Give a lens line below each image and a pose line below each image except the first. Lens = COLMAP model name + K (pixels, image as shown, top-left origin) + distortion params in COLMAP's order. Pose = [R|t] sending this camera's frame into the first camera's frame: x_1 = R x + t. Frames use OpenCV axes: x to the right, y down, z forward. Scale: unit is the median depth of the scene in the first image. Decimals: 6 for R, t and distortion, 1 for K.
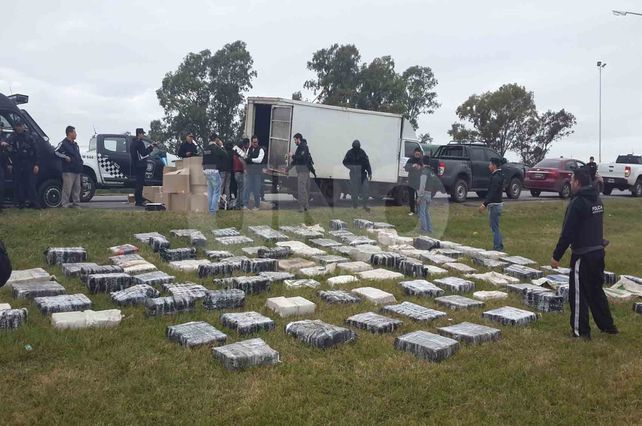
lens RADIAL K [[599.2, 0, 321.0], [0, 599.2, 213.0], [0, 0, 1]] dist [0.120238, -0.302738]
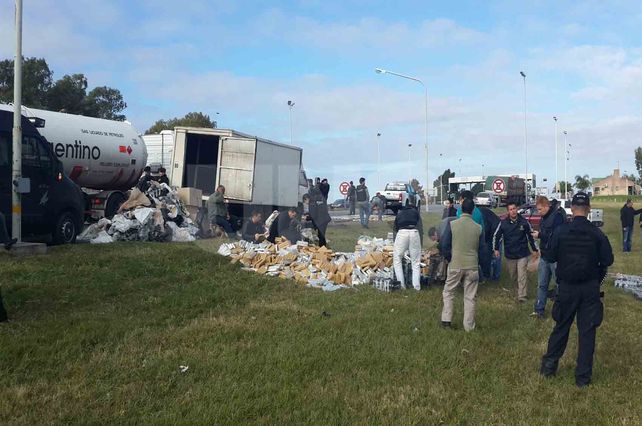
lens RADIAL K [[600.0, 0, 321.0], [0, 600.0, 213.0], [0, 0, 1]] dist [0.130292, -0.313256]
pose [[0.841889, -0.023711, 0.539130, -0.351097], [0.044625, 0.998672, -0.025764, -0.007144], [-0.537803, 0.045749, 0.841829, 0.016071]]
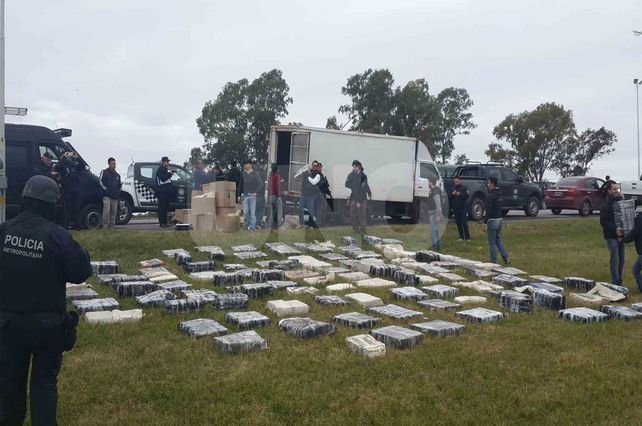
lens RADIAL K [[600.0, 0, 321.0], [0, 600.0, 213.0], [0, 0, 1]] dist [0.130292, -0.313256]
pose [[0.997634, -0.014995, -0.067097, 0.028597], [0.012395, 0.999162, -0.038998, 0.005699], [0.067625, 0.038074, 0.996984, -0.048471]]
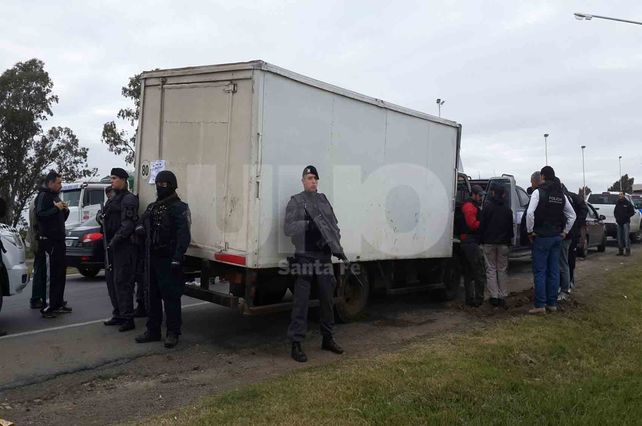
lens RADIAL K [[593.8, 0, 330.0], [0, 593.8, 213.2], [0, 0, 1]] dist [0.111137, -0.276238]
pose [[0.945469, -0.025094, 0.324743, -0.096286], [0.045229, 0.997483, -0.054603, -0.053006], [-0.322556, 0.066314, 0.944225, 0.446903]]
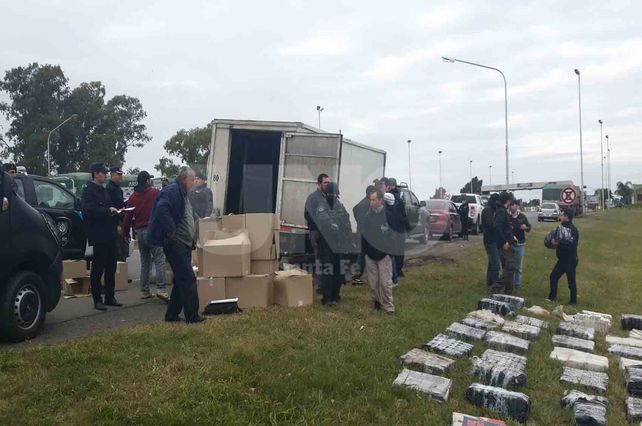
lens RADIAL K [[600.0, 0, 321.0], [0, 600.0, 213.0], [0, 0, 1]] dist [0.130292, -0.313256]
pose [[0.858144, -0.023988, 0.512848, -0.278904], [0.053241, 0.997680, -0.042423, -0.038310], [-0.510640, 0.063710, 0.857431, 0.270943]]
